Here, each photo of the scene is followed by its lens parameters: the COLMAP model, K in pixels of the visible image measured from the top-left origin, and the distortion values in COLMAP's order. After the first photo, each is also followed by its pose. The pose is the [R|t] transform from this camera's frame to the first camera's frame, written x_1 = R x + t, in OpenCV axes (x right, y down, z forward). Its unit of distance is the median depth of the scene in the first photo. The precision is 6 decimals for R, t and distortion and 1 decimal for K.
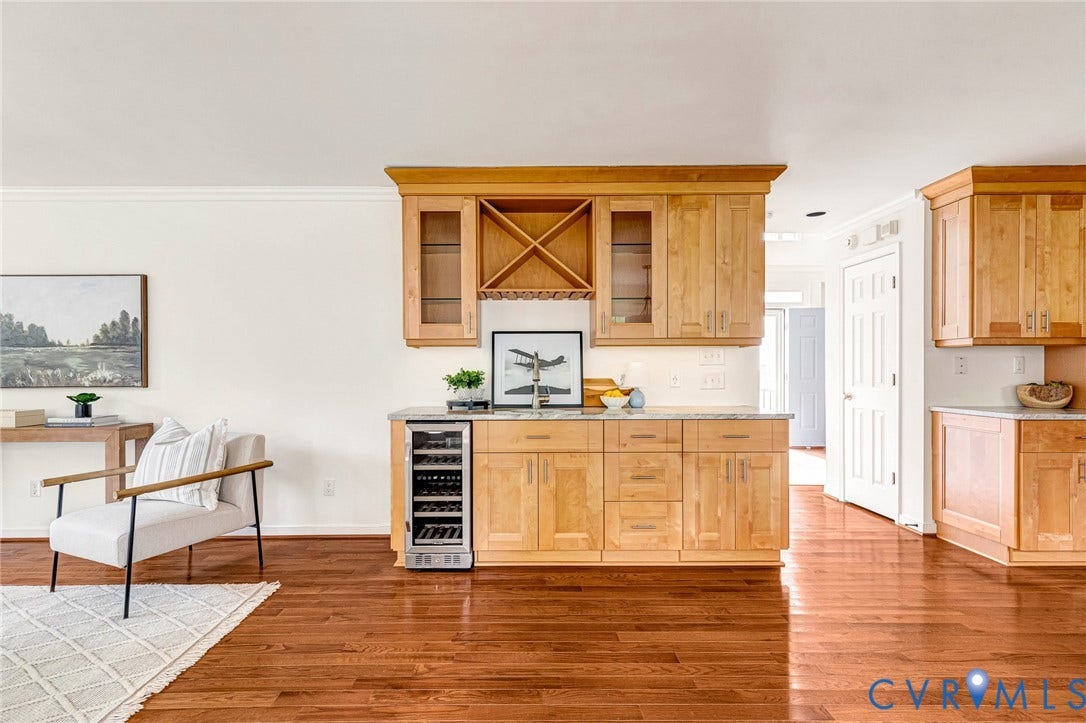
lens RADIAL K [[517.4, 0, 553.5], [0, 517.4, 369.2], [0, 0, 1]] dist [0.007719, -0.002382]
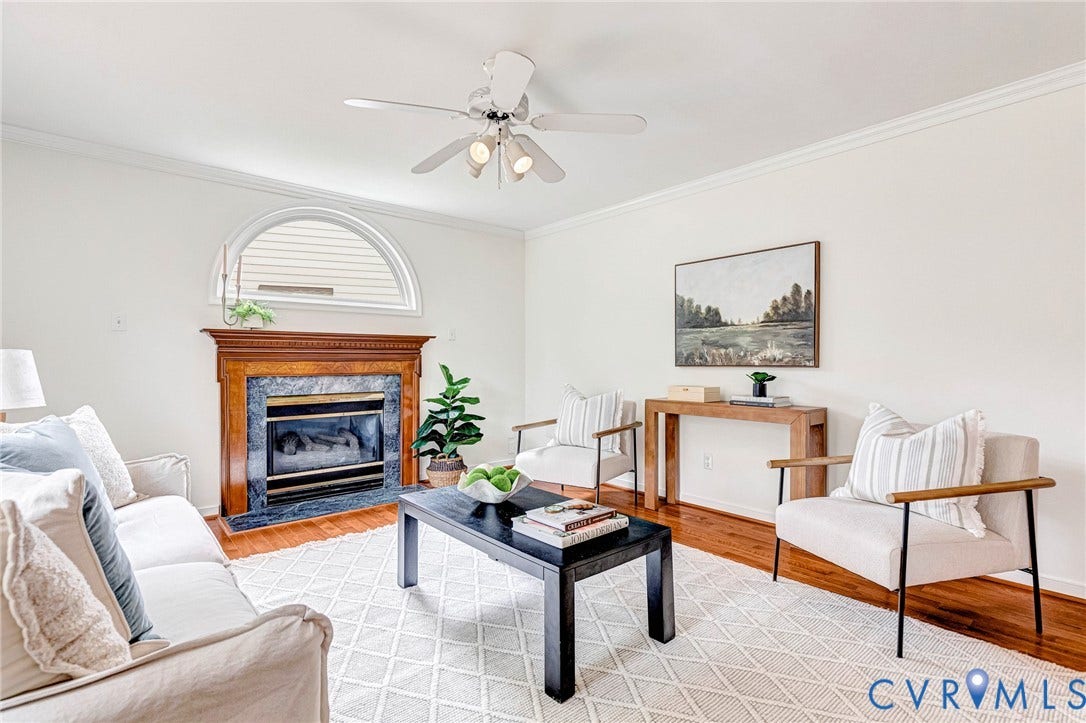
lens RADIAL K [[541.5, 0, 538.9], [0, 541.5, 358.9], [0, 0, 1]] dist [0.005311, 0.000058]
pose [[0.619598, 0.001775, -0.784918, -0.362107], [-0.002285, 0.999997, 0.000458, 0.021853], [0.784916, 0.001510, 0.619600, 0.046550]]
